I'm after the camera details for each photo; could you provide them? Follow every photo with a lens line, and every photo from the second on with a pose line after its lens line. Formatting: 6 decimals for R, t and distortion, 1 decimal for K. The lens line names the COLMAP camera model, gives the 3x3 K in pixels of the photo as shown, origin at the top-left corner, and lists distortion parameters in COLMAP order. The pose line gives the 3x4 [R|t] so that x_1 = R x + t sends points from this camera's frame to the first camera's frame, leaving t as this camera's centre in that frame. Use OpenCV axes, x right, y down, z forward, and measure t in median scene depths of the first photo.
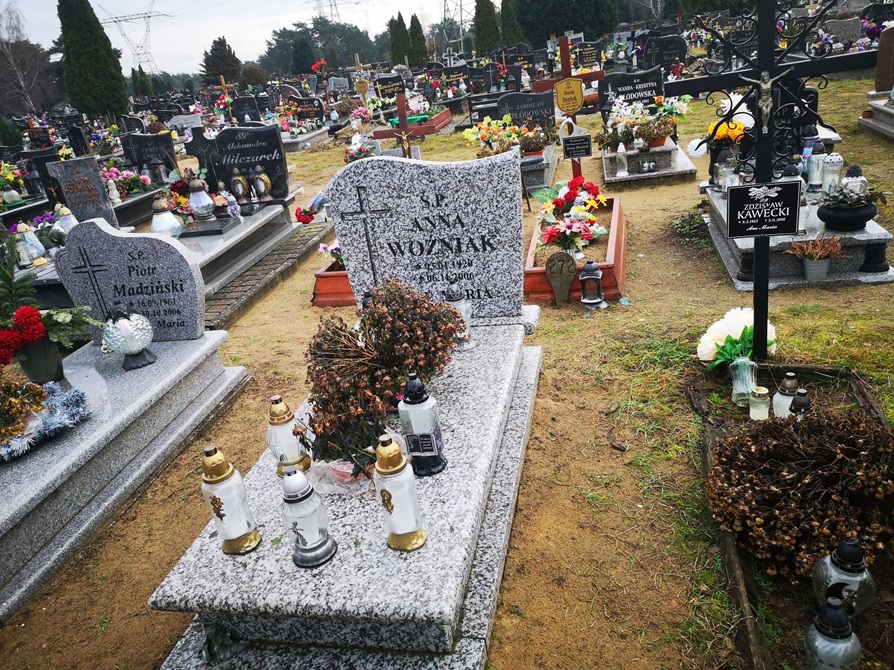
lens RADIAL K [[661.8, 0, 449.3], [0, 661.8, 334.5], [0, 0, 1]] dist [0.041155, -0.050749]
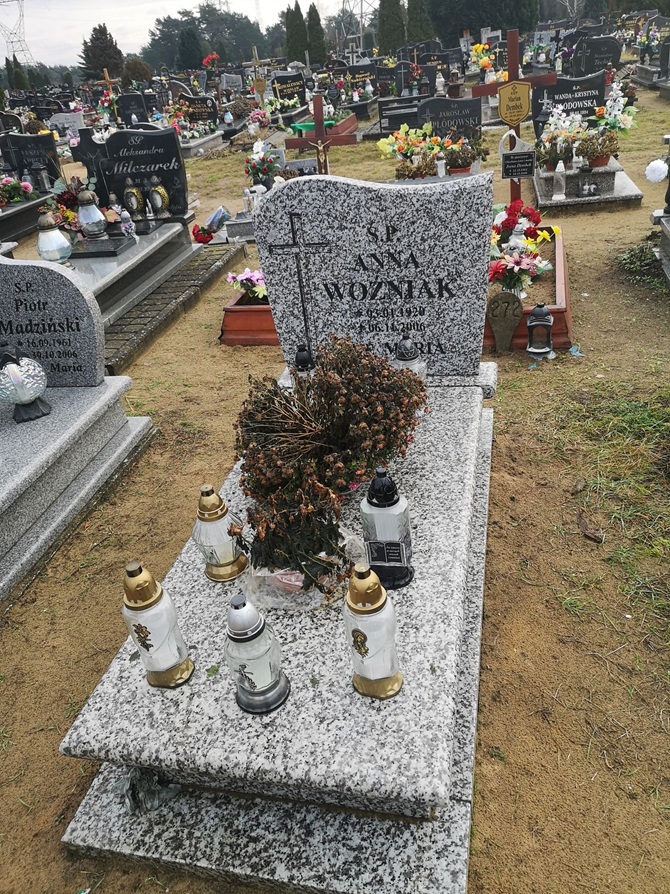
lens RADIAL K [[661.8, 0, 335.3], [0, 661.8, 440.1], [0, 0, 1]] dist [0.041155, -0.050749]
pose [[0.999598, 0.028196, 0.002914, -0.076383], [-0.028337, 0.991336, 0.128256, -0.050854], [0.000727, -0.128287, 0.991737, 0.143639]]
